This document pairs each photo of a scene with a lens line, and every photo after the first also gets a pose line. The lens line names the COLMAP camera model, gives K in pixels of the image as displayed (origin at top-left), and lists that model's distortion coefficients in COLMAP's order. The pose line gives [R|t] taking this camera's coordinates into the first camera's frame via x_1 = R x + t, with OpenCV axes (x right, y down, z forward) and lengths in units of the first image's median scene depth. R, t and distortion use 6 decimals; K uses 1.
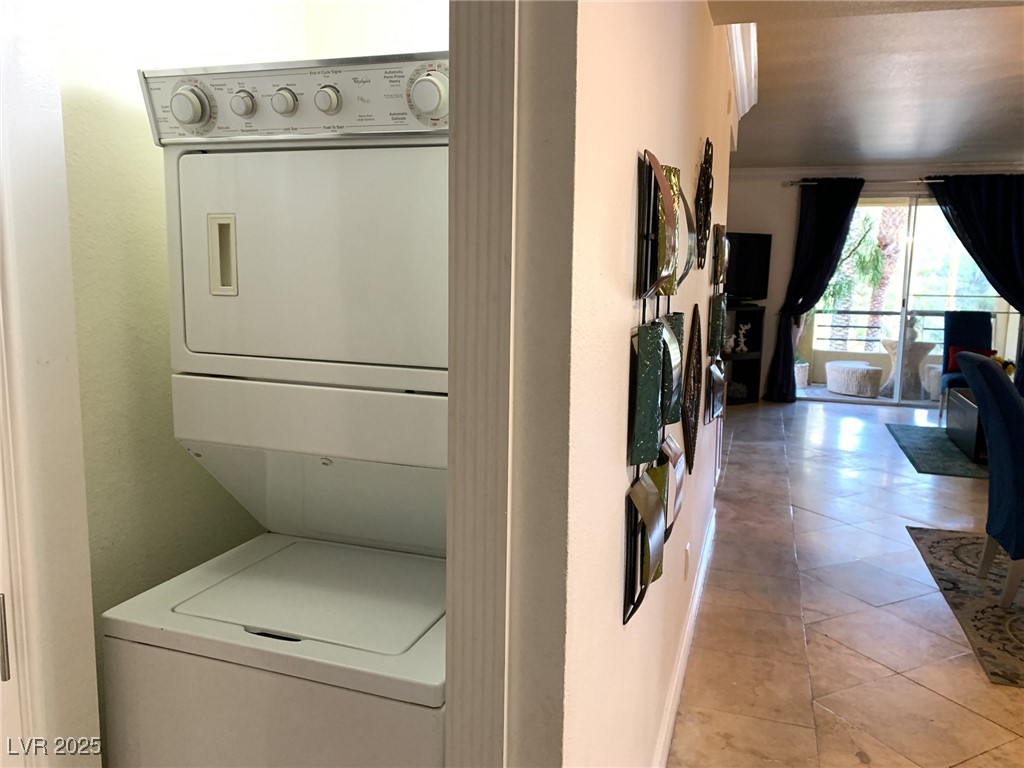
lens RADIAL K [[779.6, 0, 517.6], [0, 779.6, 379.1], [0, 0, 1]] dist [0.053009, -0.061847]
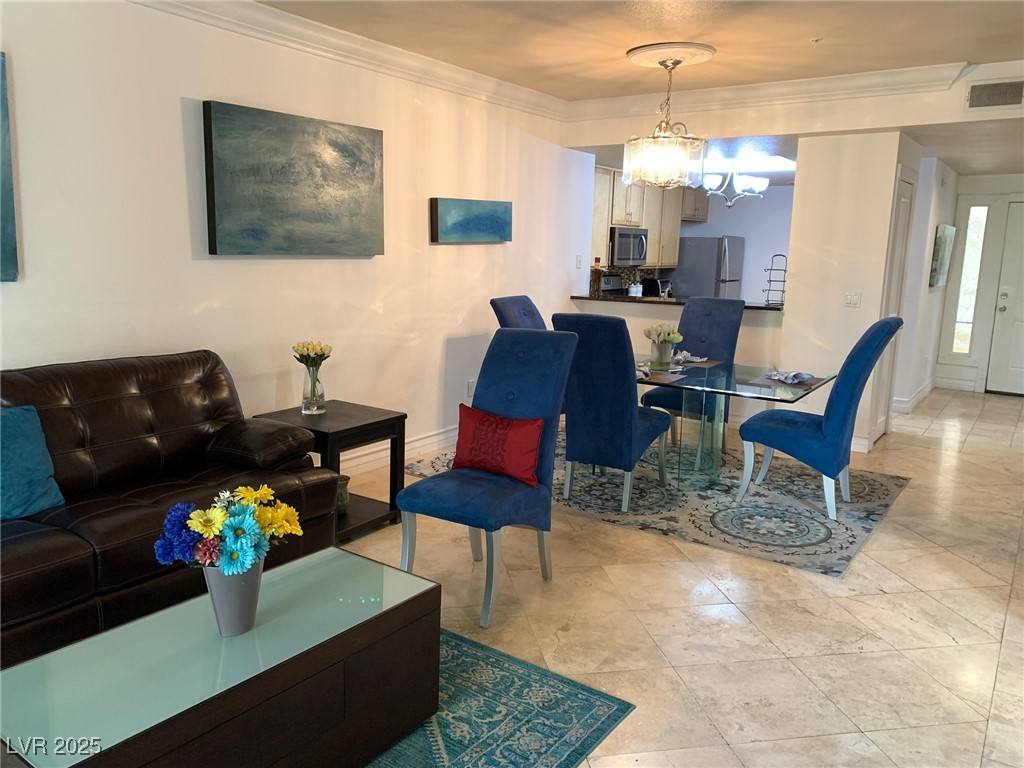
lens RADIAL K [[779.6, 0, 506.3], [0, 779.6, 382.6], [0, 0, 1]] dist [0.053009, -0.061847]
pose [[-0.953331, -0.089835, 0.288253, 0.318287], [0.002788, 0.952050, 0.305931, -0.122817], [-0.301914, 0.292457, -0.907368, 0.922758]]
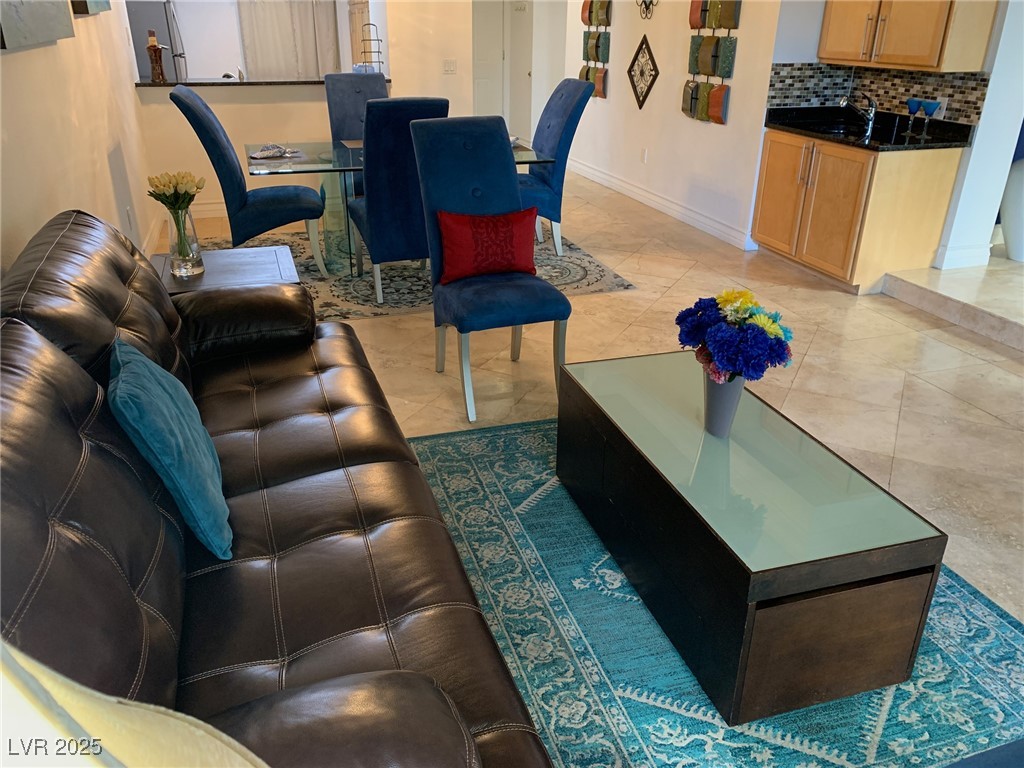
lens RADIAL K [[779.6, 0, 513.0], [0, 779.6, 380.3], [0, 0, 1]] dist [0.053009, -0.061847]
pose [[-0.813758, 0.224177, -0.536230, 0.635437], [-0.097870, 0.856590, 0.506631, -0.111678], [0.572905, 0.464755, -0.675117, 0.874571]]
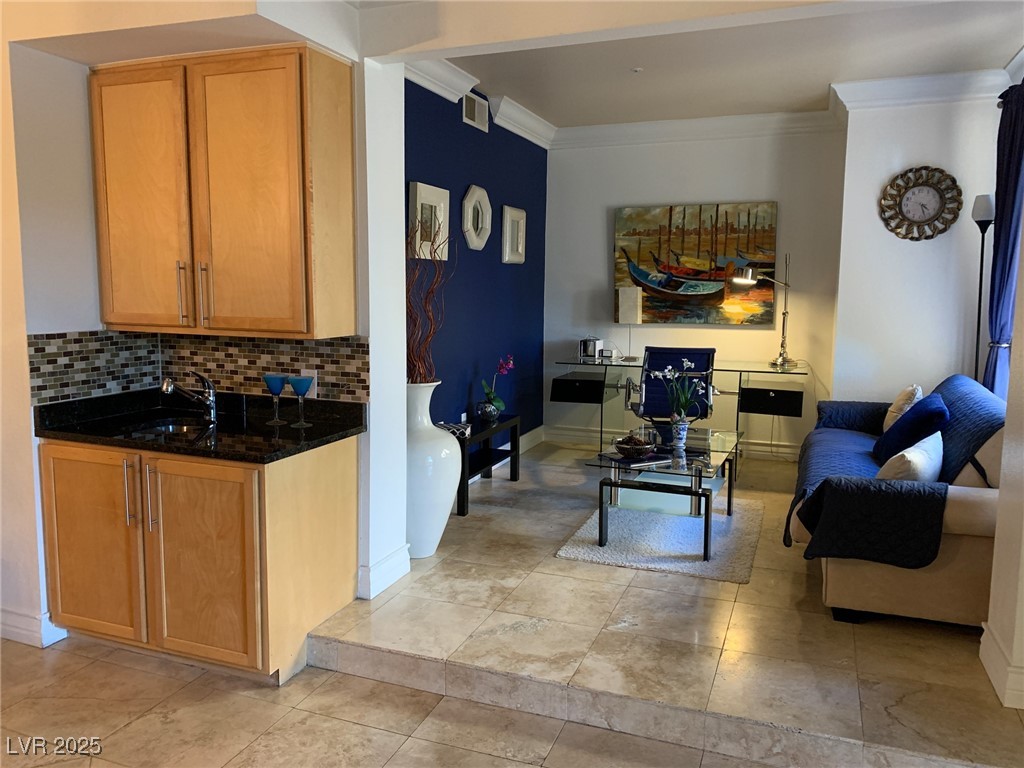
lens RADIAL K [[779.6, 0, 509.1], [0, 779.6, 375.2], [0, 0, 1]] dist [0.053009, -0.061847]
pose [[-0.055841, 0.102888, -0.993124, 0.449668], [-0.149254, 0.982640, 0.110194, -0.088507], [0.987221, 0.154381, -0.039515, 0.709741]]
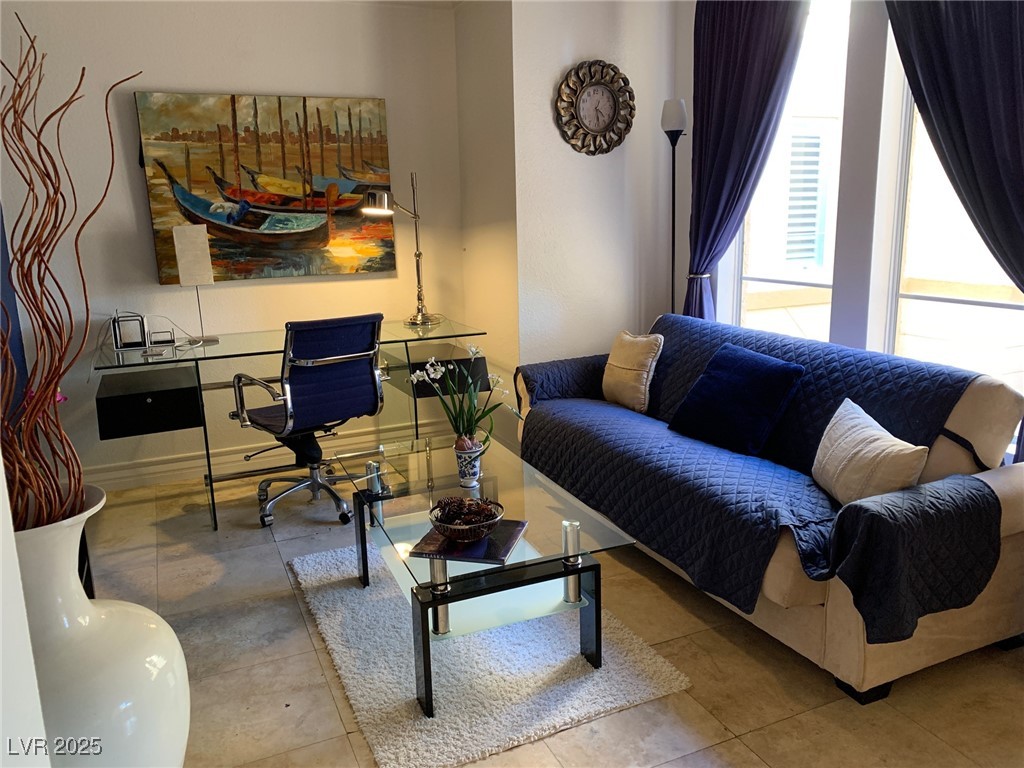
lens RADIAL K [[779.6, 0, 512.6], [0, 779.6, 376.7], [0, 0, 1]] dist [0.053009, -0.061847]
pose [[0.674804, 0.123553, -0.727581, 0.197624], [-0.070292, 0.992164, 0.103290, -0.080459], [0.734642, -0.018558, 0.678201, 0.618177]]
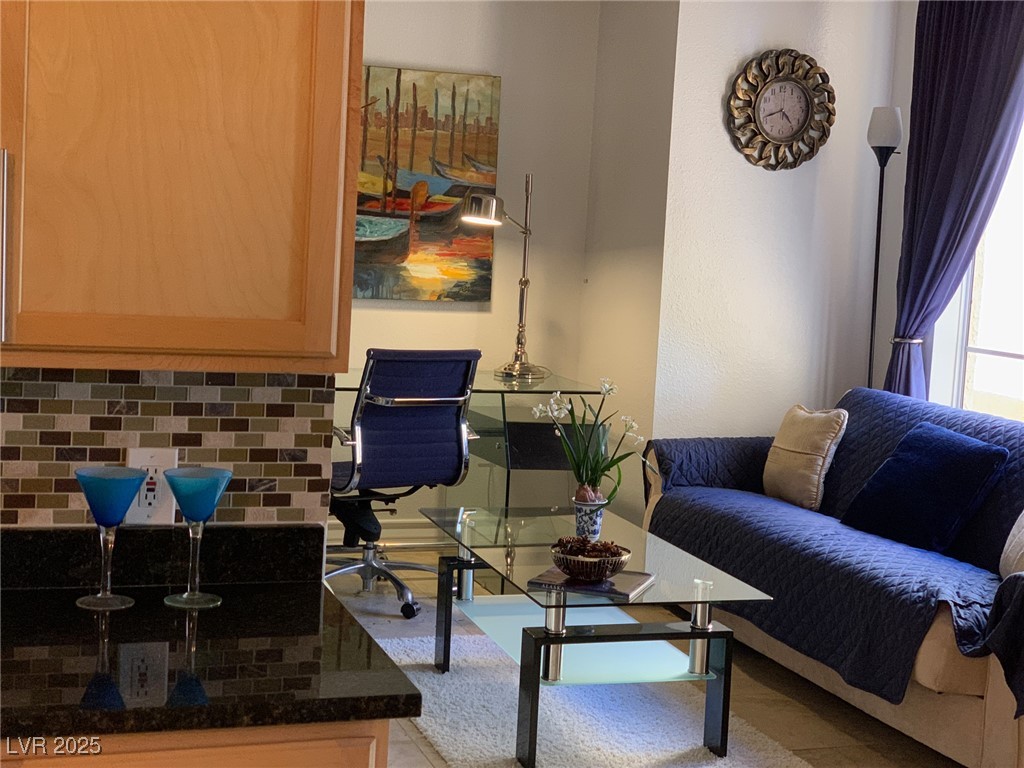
lens RADIAL K [[1526.5, 0, 504.2], [0, 1526.5, 365.6], [0, 0, 1]] dist [0.038250, 0.000000]
pose [[0.605455, 0.088379, -0.790957, 0.337116], [-0.154703, 0.987928, -0.008032, -0.058132], [0.780699, 0.127227, 0.611819, 0.483512]]
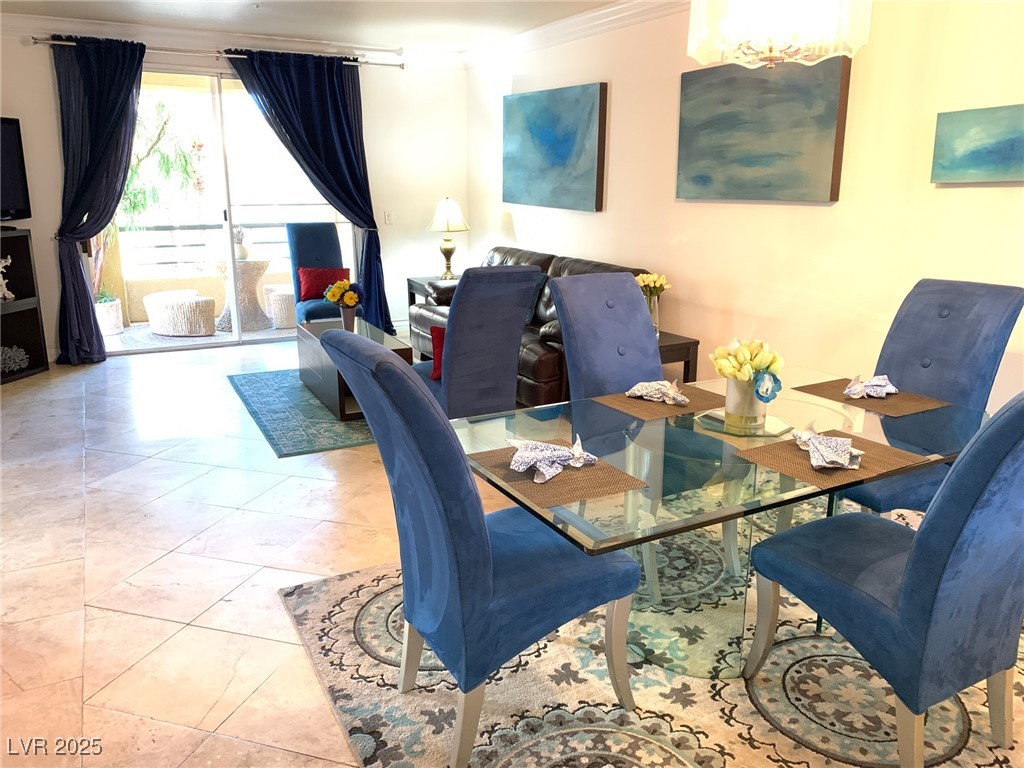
lens RADIAL K [[779.6, 0, 511.2], [0, 779.6, 377.9], [0, 0, 1]] dist [0.053009, -0.061847]
pose [[0.703346, -0.186451, 0.685960, 0.119851], [0.105482, 0.981680, 0.158675, -0.031437], [-0.702978, -0.039247, 0.710128, 0.228842]]
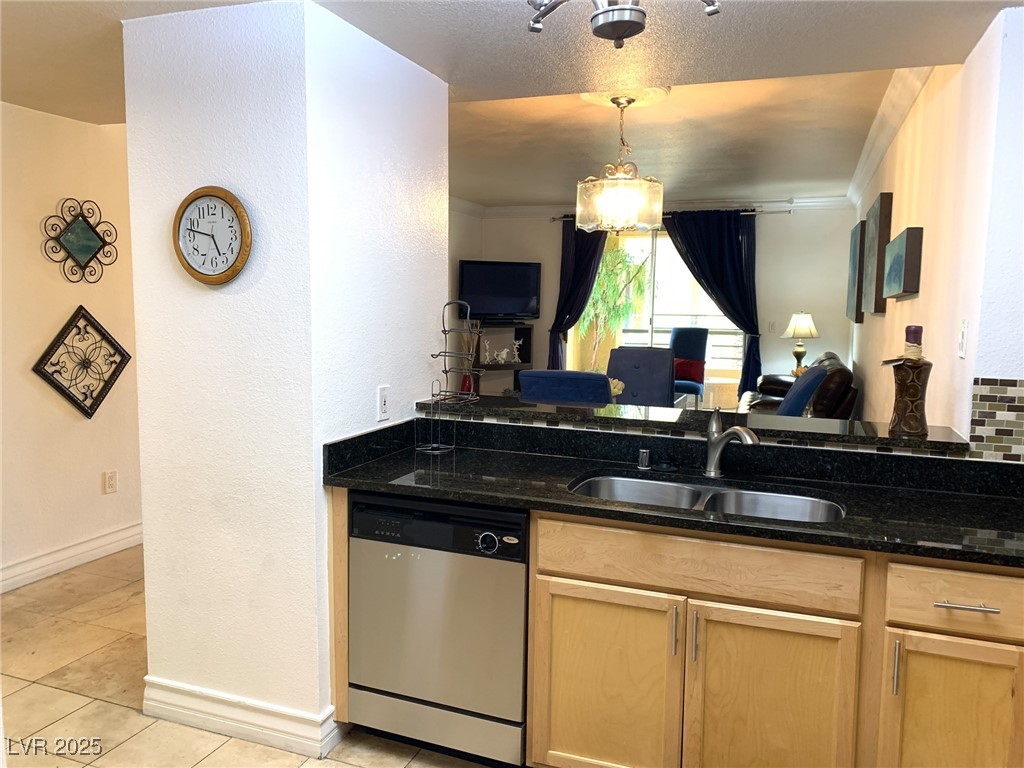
lens RADIAL K [[779.6, 0, 512.2], [0, 779.6, 380.6], [0, 0, 1]] dist [0.053009, -0.061847]
pose [[0.999103, 0.003586, -0.042194, 0.332893], [-0.005032, 0.999402, -0.034220, 0.029347], [0.042046, 0.034402, 0.998523, -0.143056]]
